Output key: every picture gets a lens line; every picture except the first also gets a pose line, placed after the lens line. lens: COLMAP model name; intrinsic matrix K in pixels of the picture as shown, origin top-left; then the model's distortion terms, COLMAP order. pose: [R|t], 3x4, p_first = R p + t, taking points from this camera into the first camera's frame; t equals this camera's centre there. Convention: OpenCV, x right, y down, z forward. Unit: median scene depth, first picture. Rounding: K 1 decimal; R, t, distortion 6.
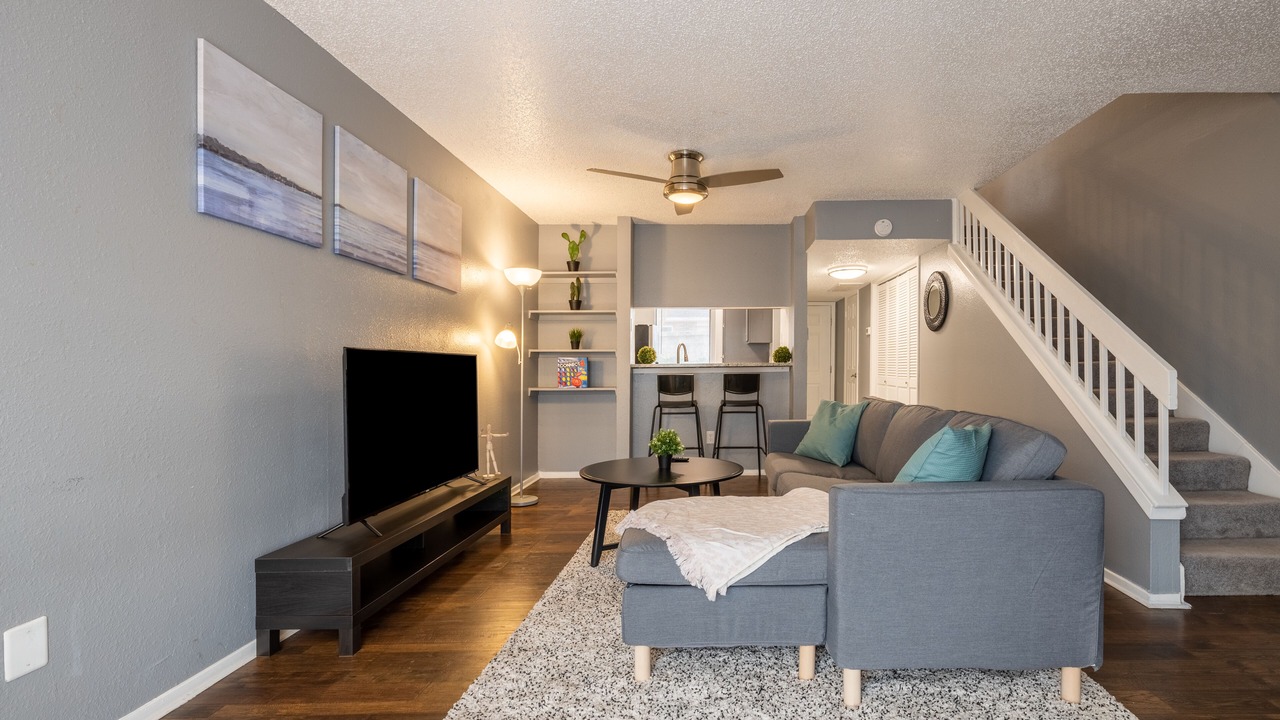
lens RADIAL K [[586.5, 0, 708.9], [0, 586.5, 378.9], [0, 0, 1]] dist [-0.000194, 0.000019]
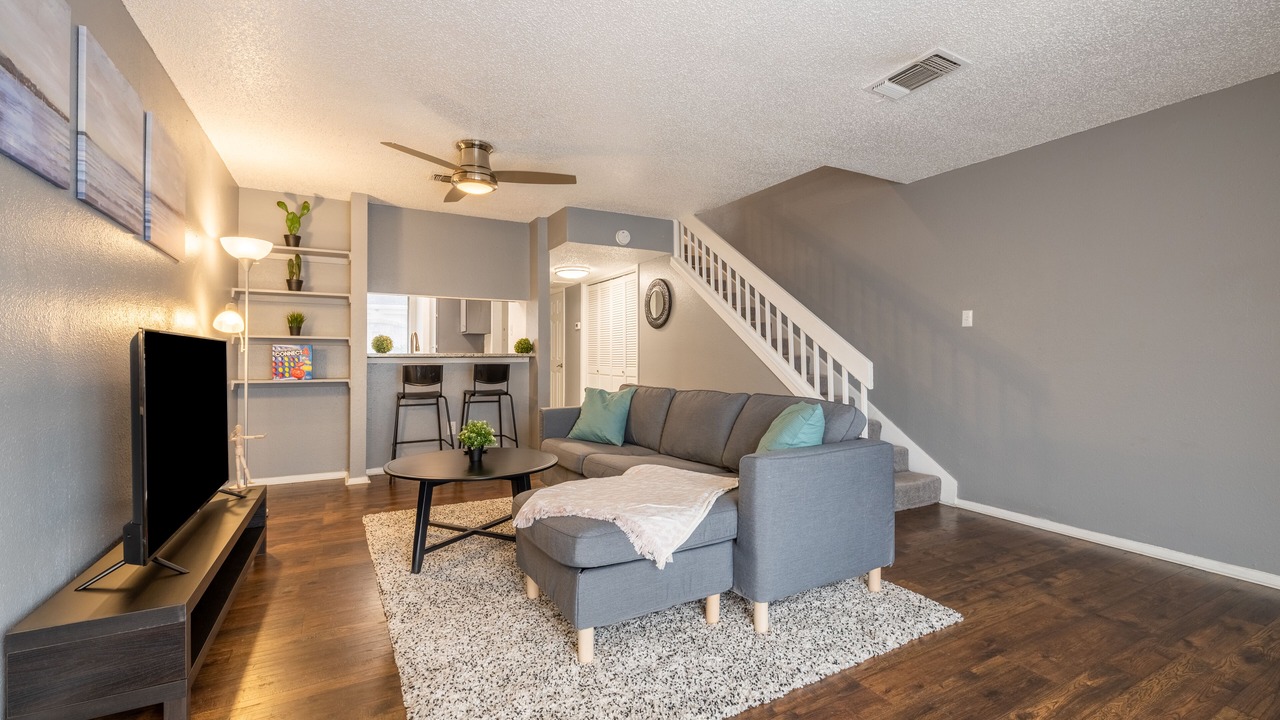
lens RADIAL K [[551.0, 0, 640.0], [0, 551.0, 360.0], [0, 0, 1]] dist [-0.001647, -0.000044]
pose [[0.877554, 0.004450, 0.479457, -0.192368], [0.003127, 0.999883, -0.015003, -0.000388], [-0.479467, 0.014665, 0.877437, 0.037043]]
